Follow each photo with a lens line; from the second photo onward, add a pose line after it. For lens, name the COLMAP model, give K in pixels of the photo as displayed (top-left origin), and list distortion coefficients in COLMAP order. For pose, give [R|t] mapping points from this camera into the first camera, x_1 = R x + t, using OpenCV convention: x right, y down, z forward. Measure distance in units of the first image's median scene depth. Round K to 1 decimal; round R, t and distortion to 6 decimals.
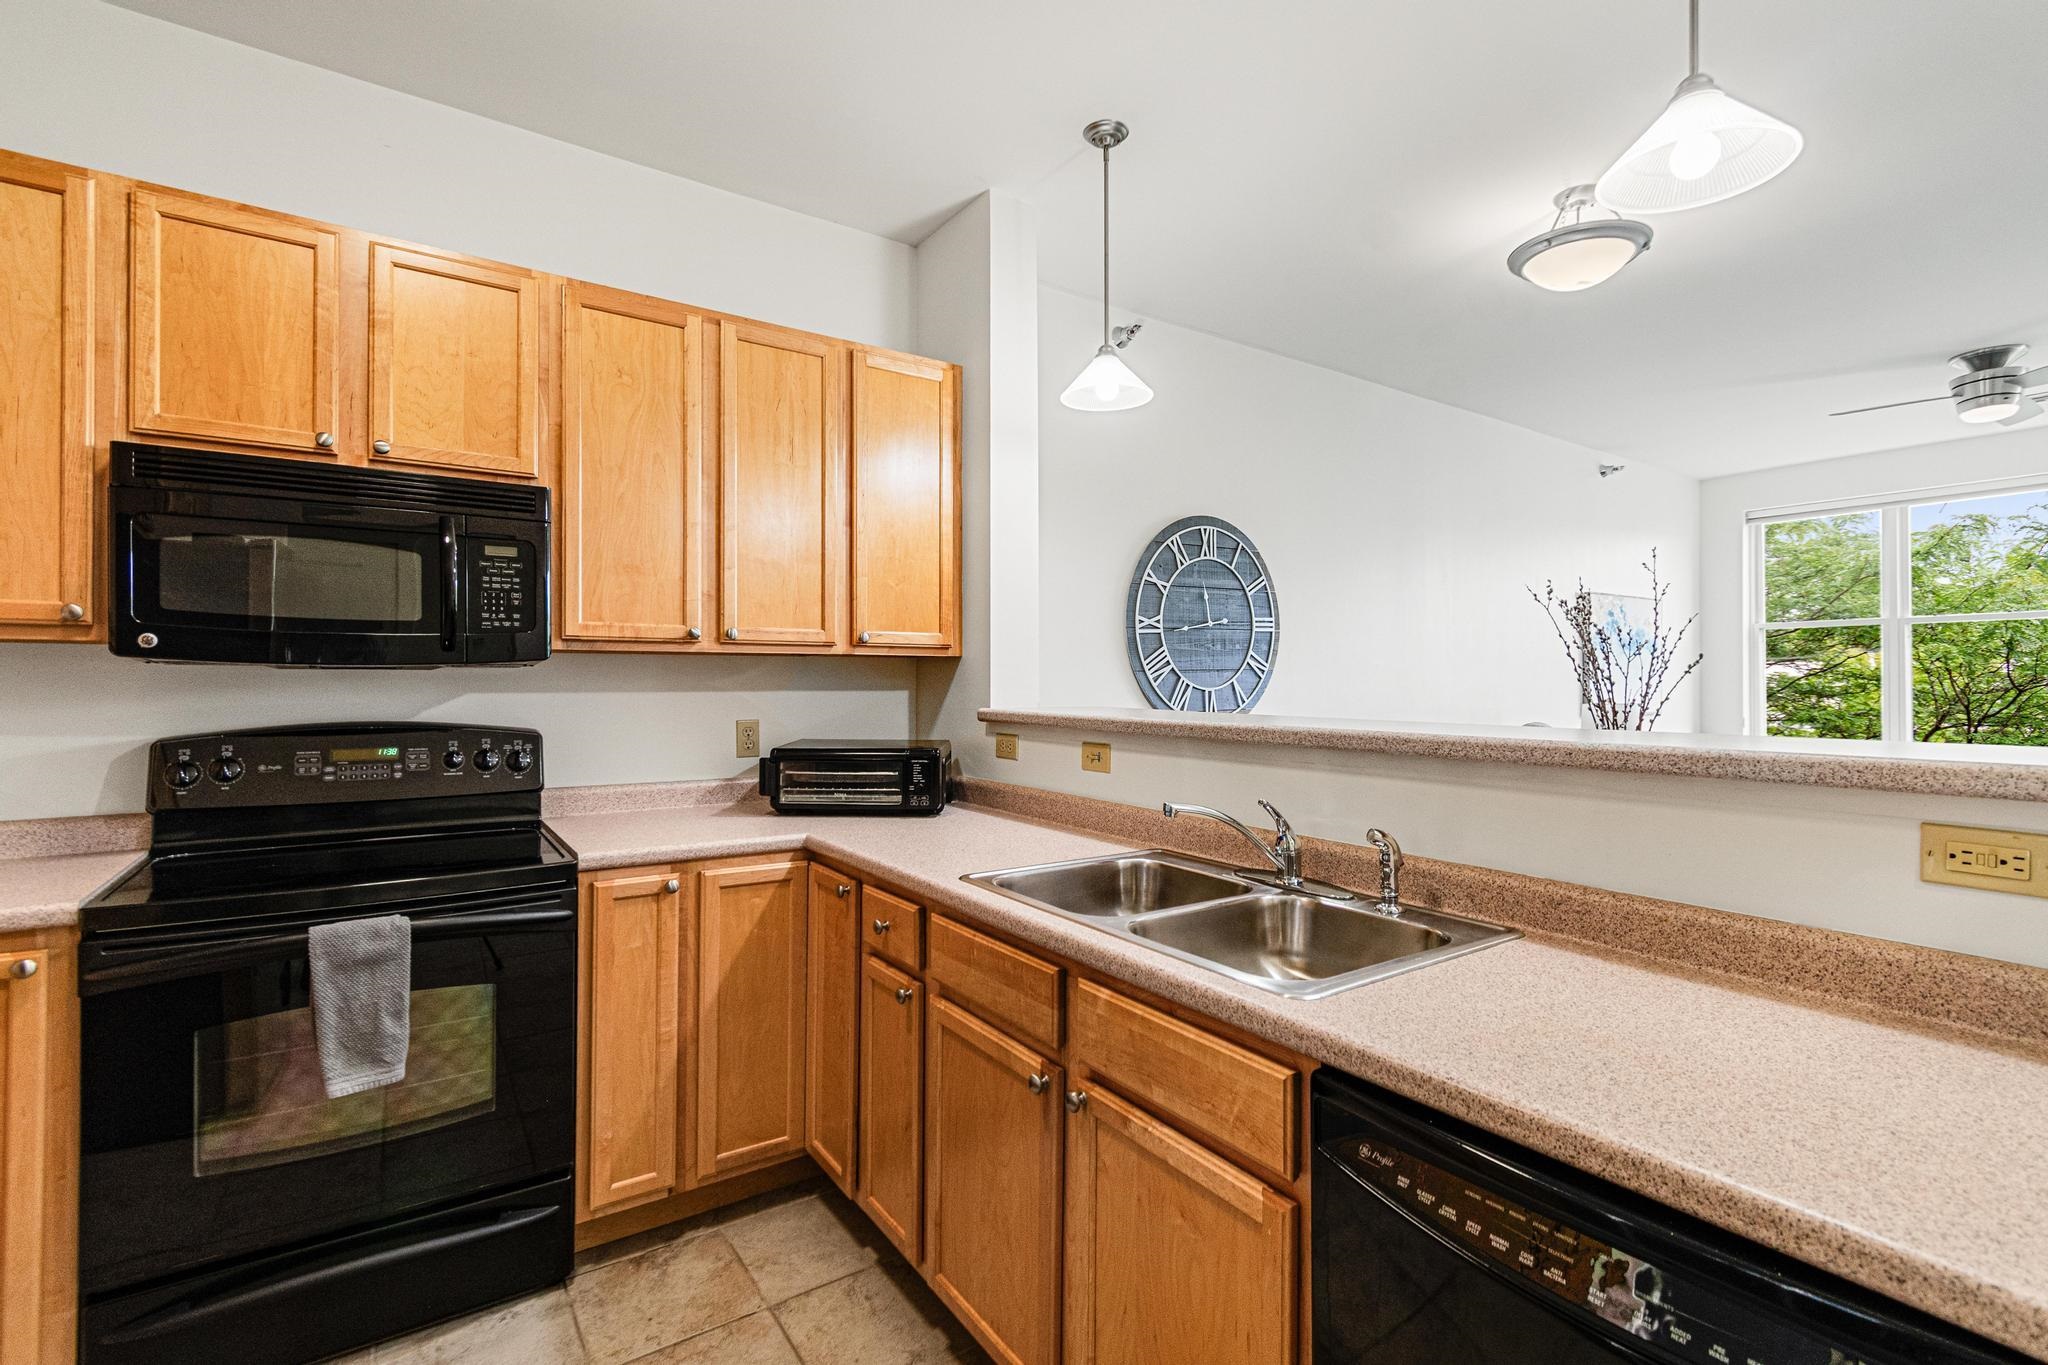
lens RADIAL K [[923.7, 0, 1028.9], [0, 923.7, 678.2], [0, 0, 1]] dist [0.001003, -0.000691]
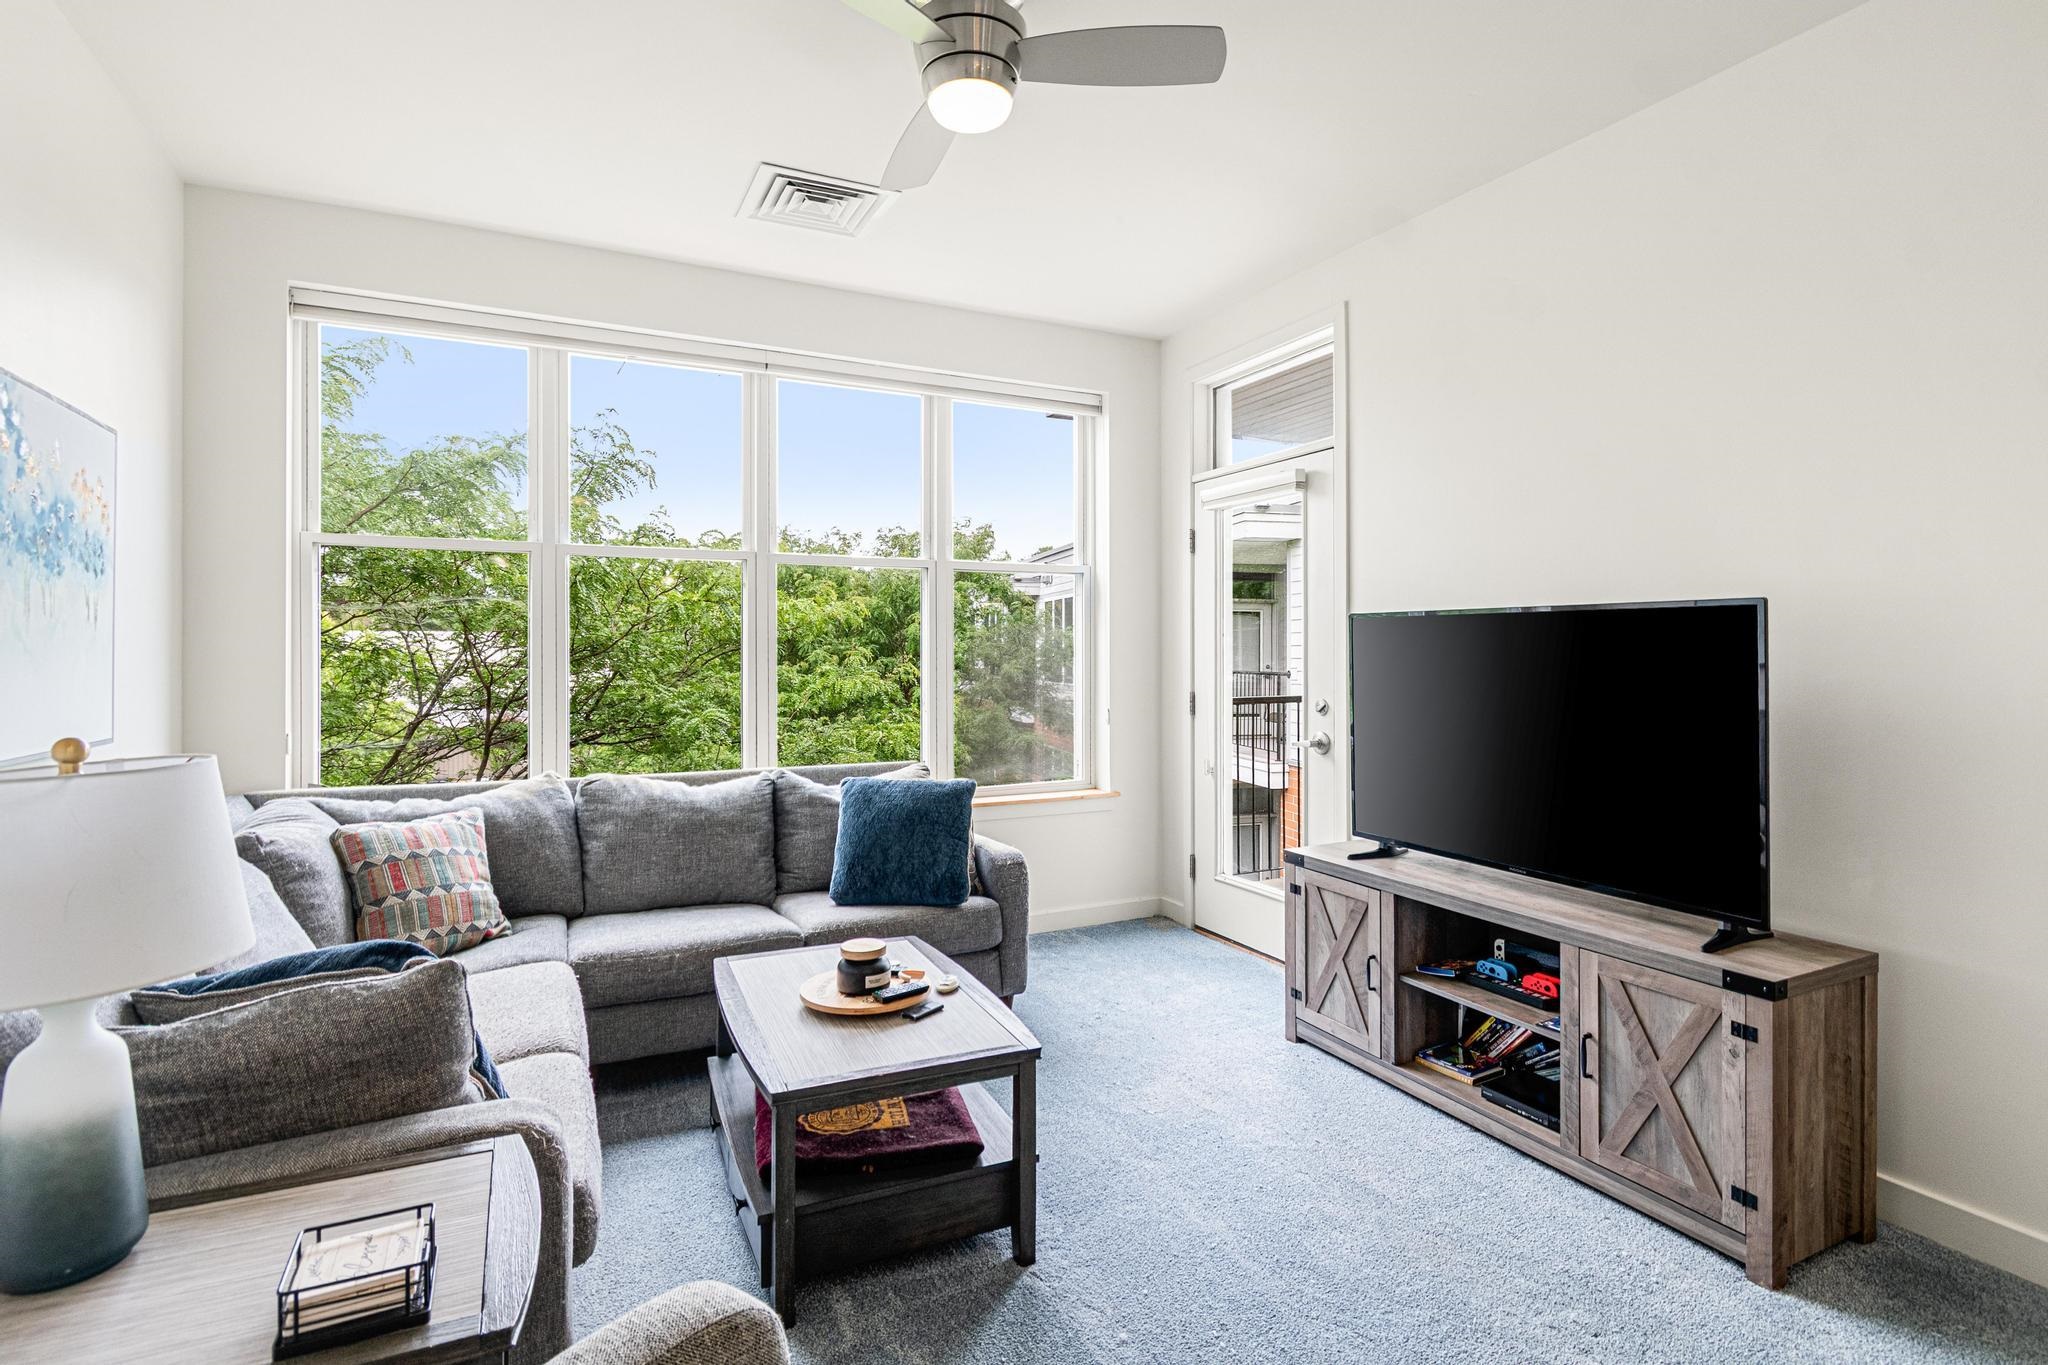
lens RADIAL K [[1027.1, 0, 1056.8], [0, 1027.1, 656.5], [0, 0, 1]] dist [0.001666, -0.013329]
pose [[0.128597, -0.003411, 0.991691, 0.948361], [-0.003056, 0.999988, 0.003836, 0.005544], [-0.991692, -0.003524, 0.128585, 1.652356]]
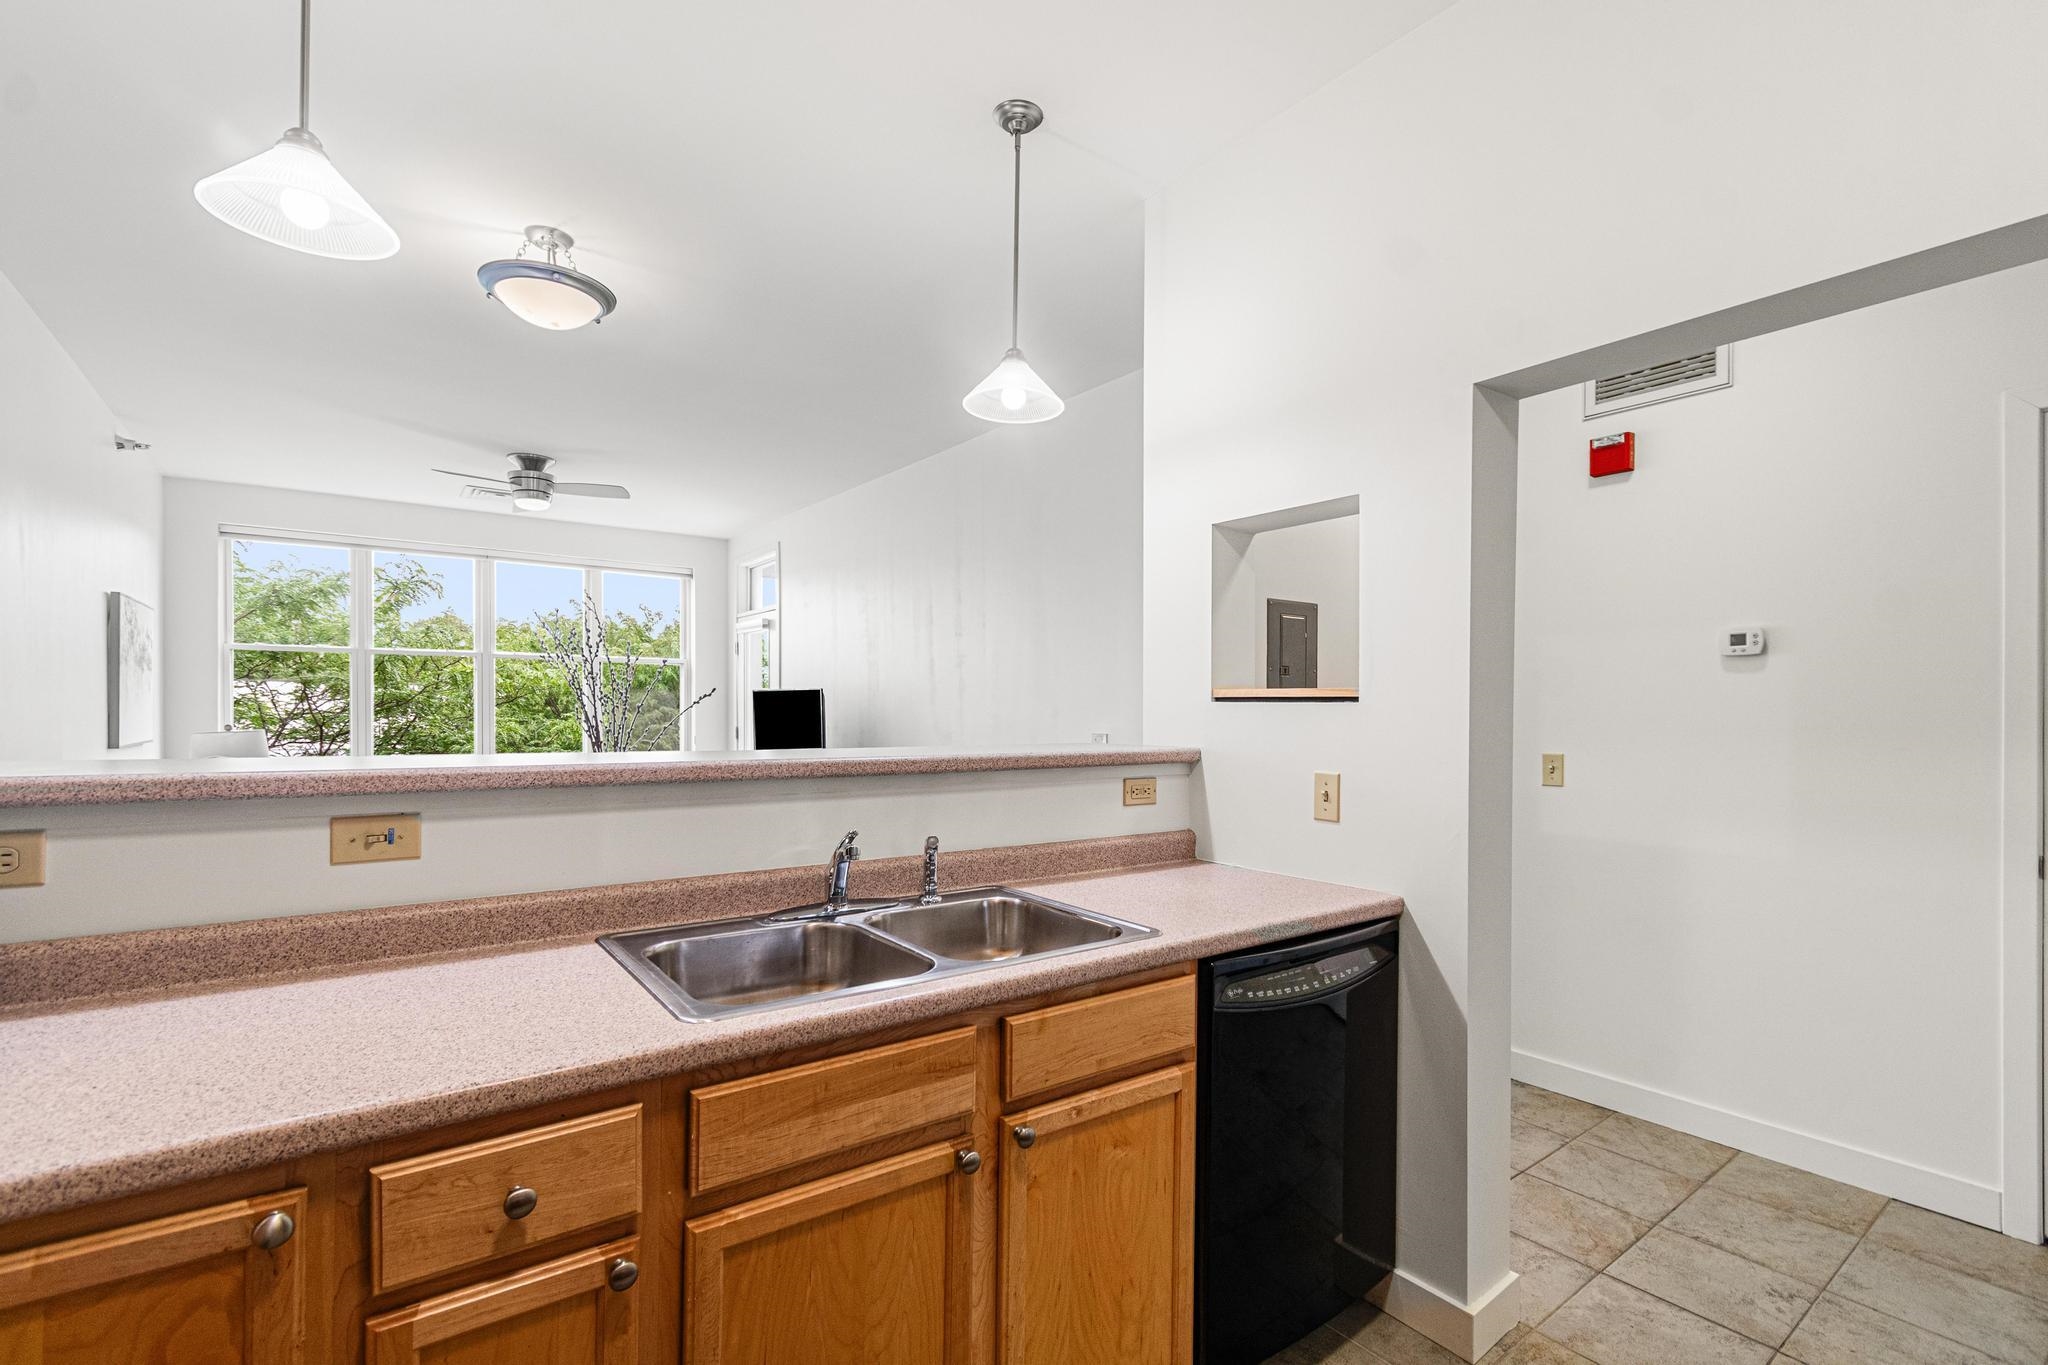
lens RADIAL K [[914.8, 0, 1036.7], [0, 914.8, 714.8], [0, 0, 1]] dist [0.000946, -0.000148]
pose [[-0.038789, -0.008225, 0.999214, -0.557878], [-0.010348, 0.999916, 0.007829, -0.004376], [-0.999194, -0.010036, -0.038871, 0.612154]]
